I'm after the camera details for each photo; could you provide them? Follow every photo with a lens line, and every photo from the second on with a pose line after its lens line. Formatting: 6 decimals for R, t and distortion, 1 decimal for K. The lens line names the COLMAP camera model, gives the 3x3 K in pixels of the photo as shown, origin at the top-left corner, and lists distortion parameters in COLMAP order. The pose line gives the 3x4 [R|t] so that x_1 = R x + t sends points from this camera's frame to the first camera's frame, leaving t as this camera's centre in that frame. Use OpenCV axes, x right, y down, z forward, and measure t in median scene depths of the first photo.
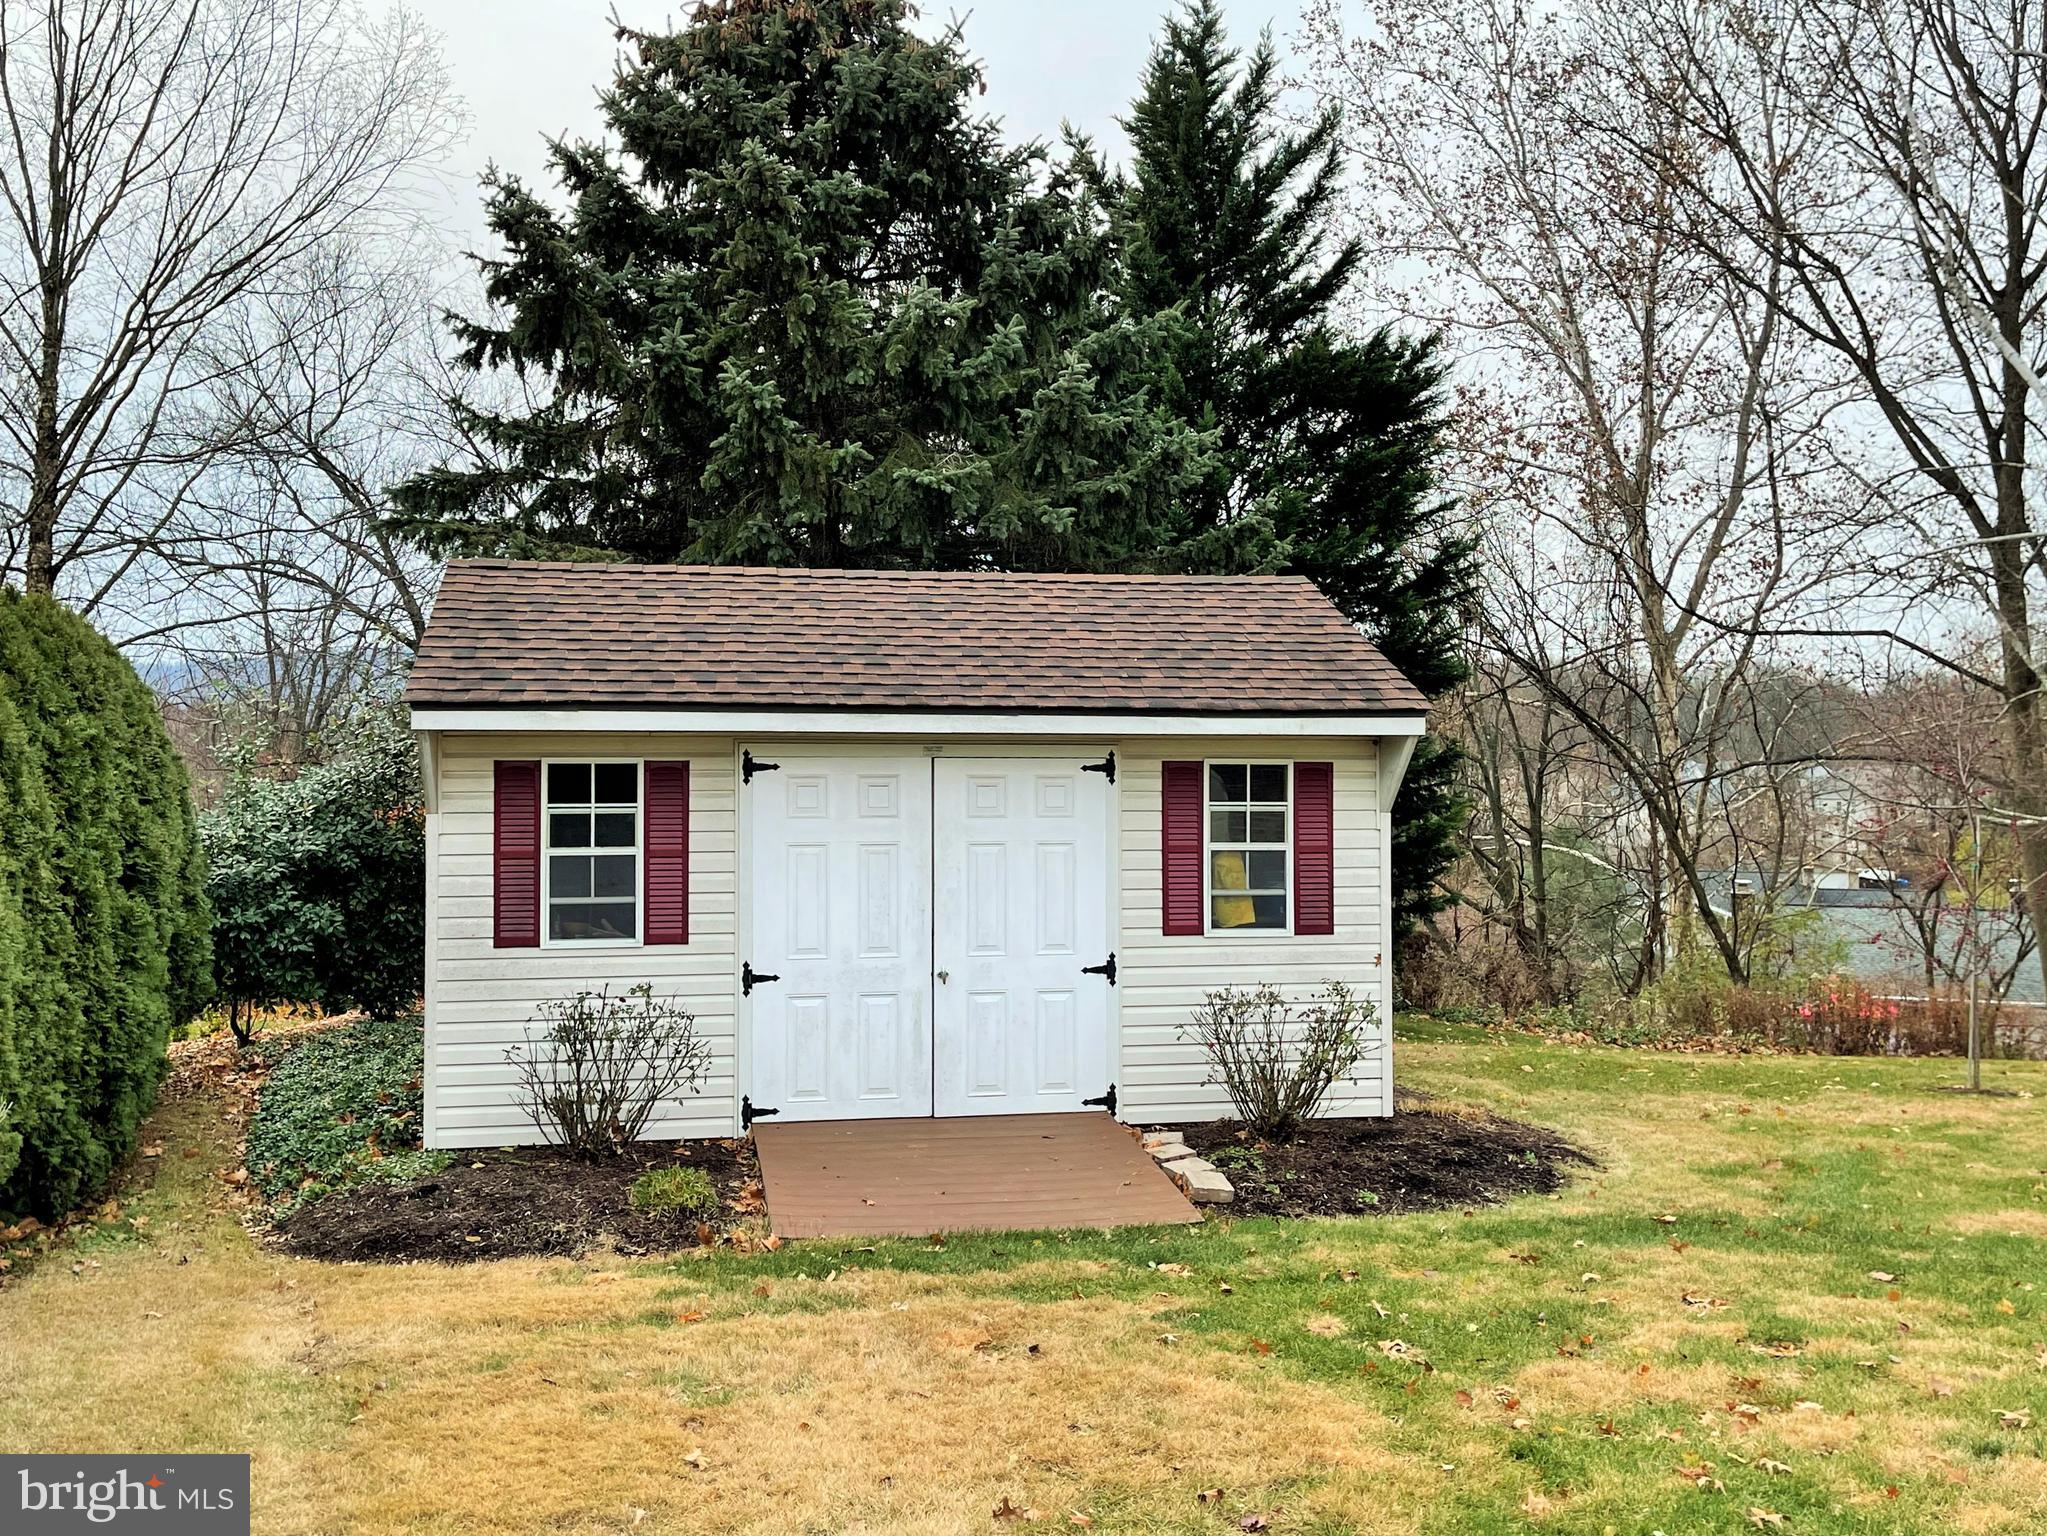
lens RADIAL K [[1790.0, 0, 1023.5], [0, 1790.0, 768.0], [0, 0, 1]] dist [0.081111, -0.000368]
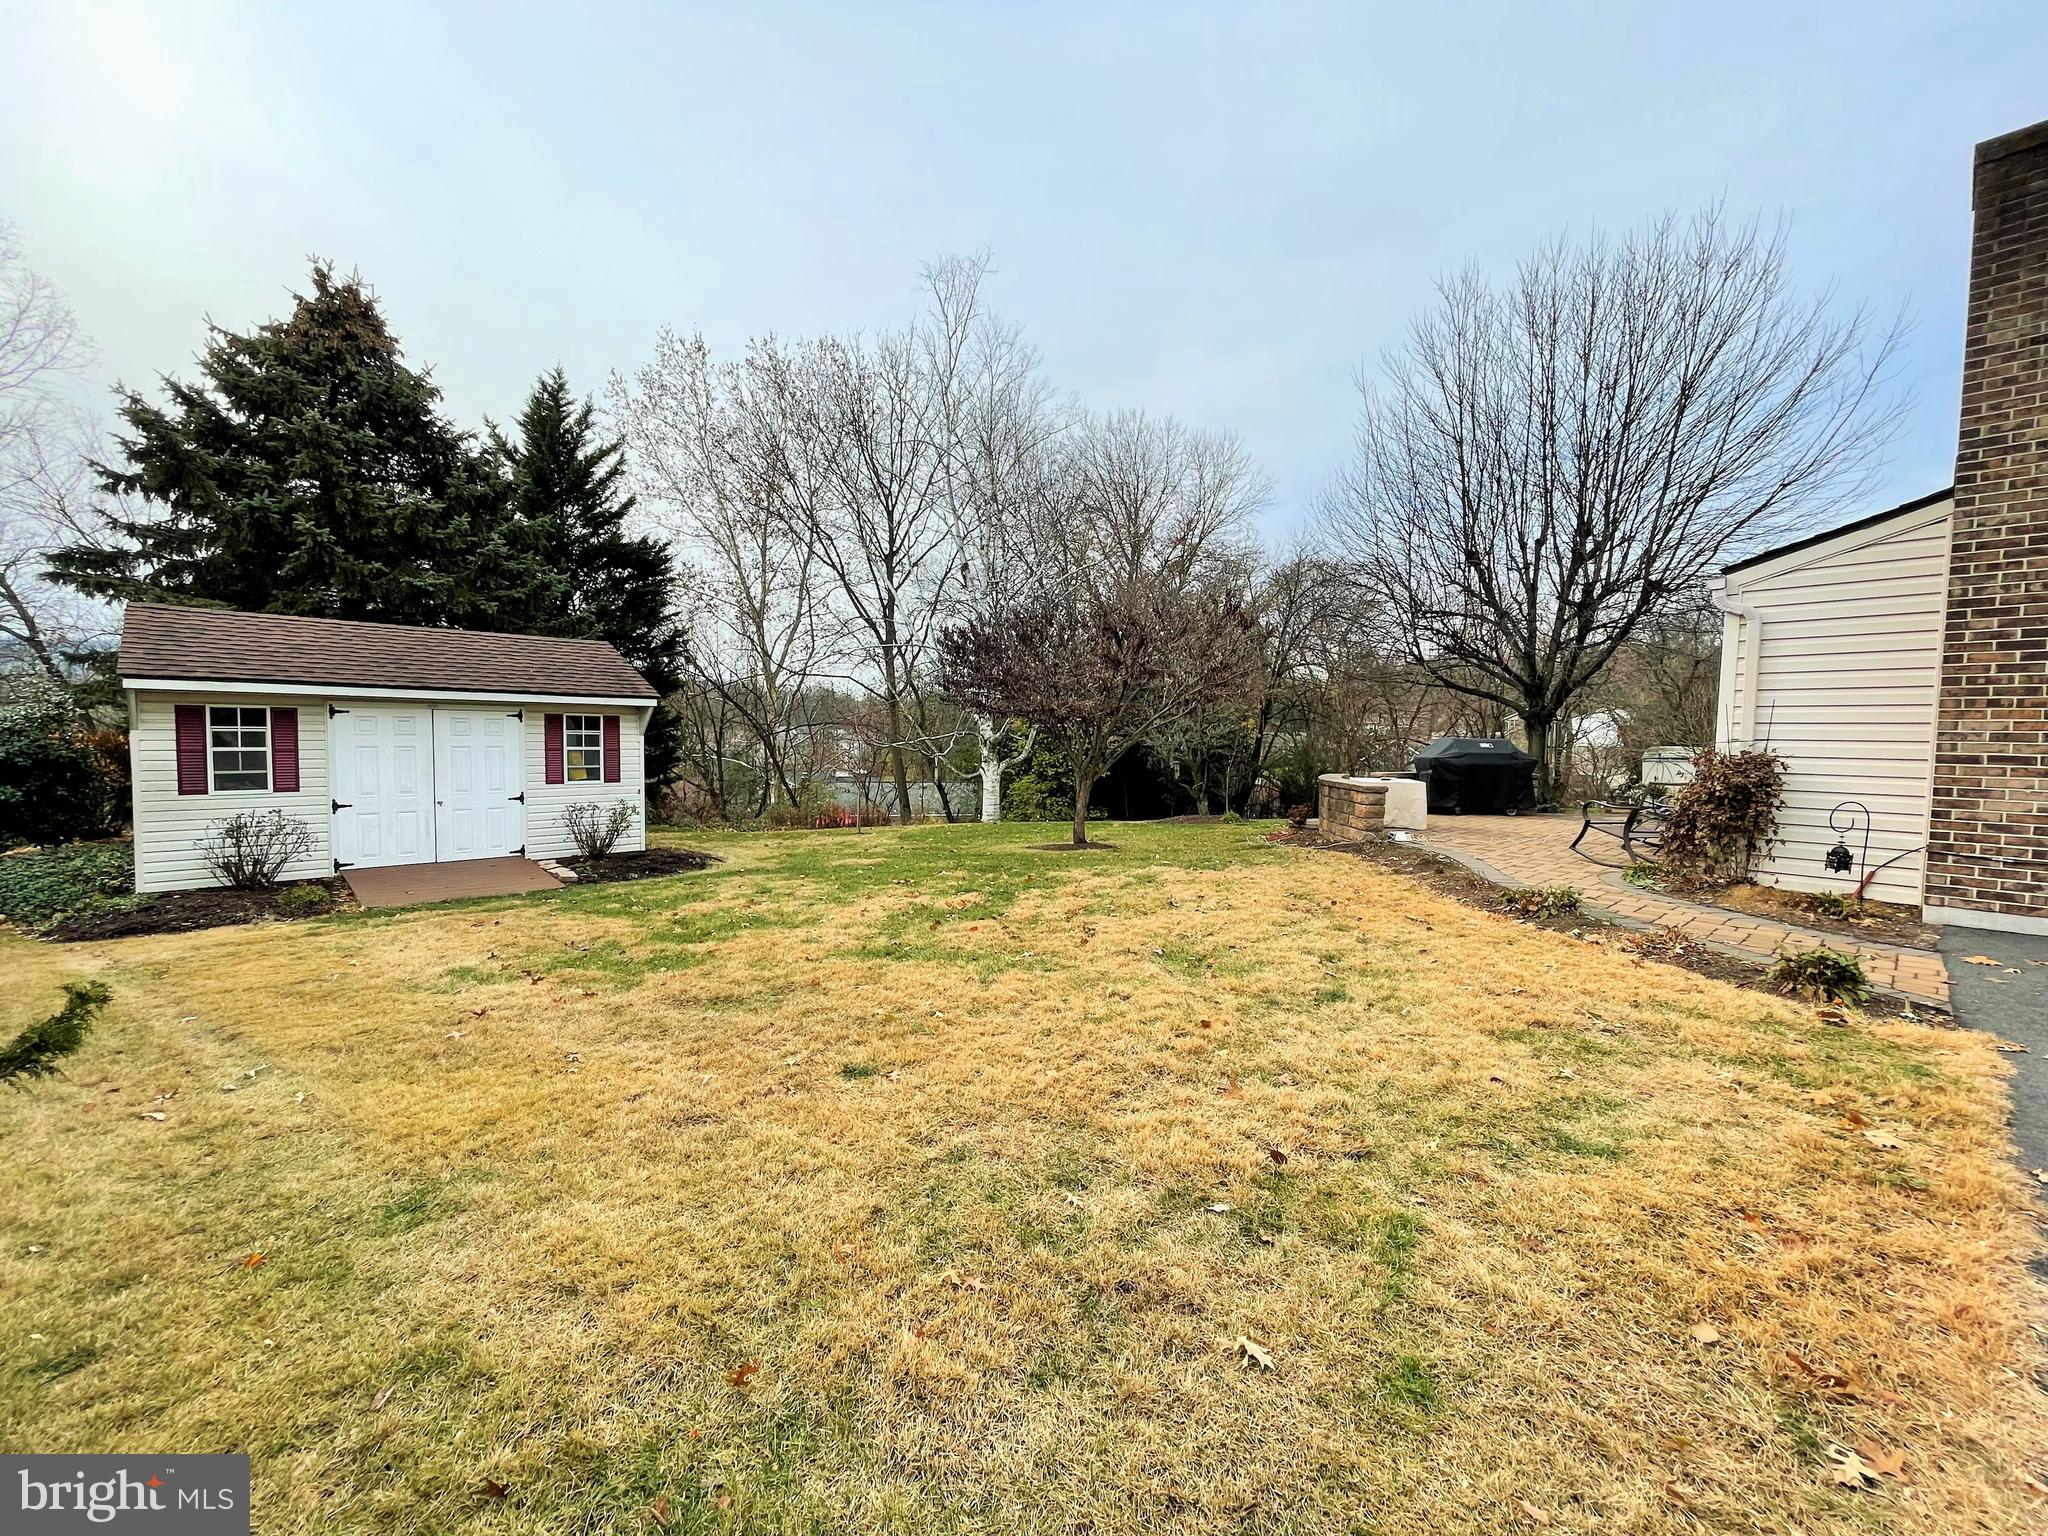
lens RADIAL K [[826.6, 0, 1018.8], [0, 826.6, 777.8], [0, 0, 1]] dist [-0.020493, 0.006643]
pose [[0.821396, -0.018194, 0.570068, -0.022010], [-0.013094, 0.998626, 0.050738, 0.012632], [-0.570208, -0.049140, 0.820029, -0.207104]]
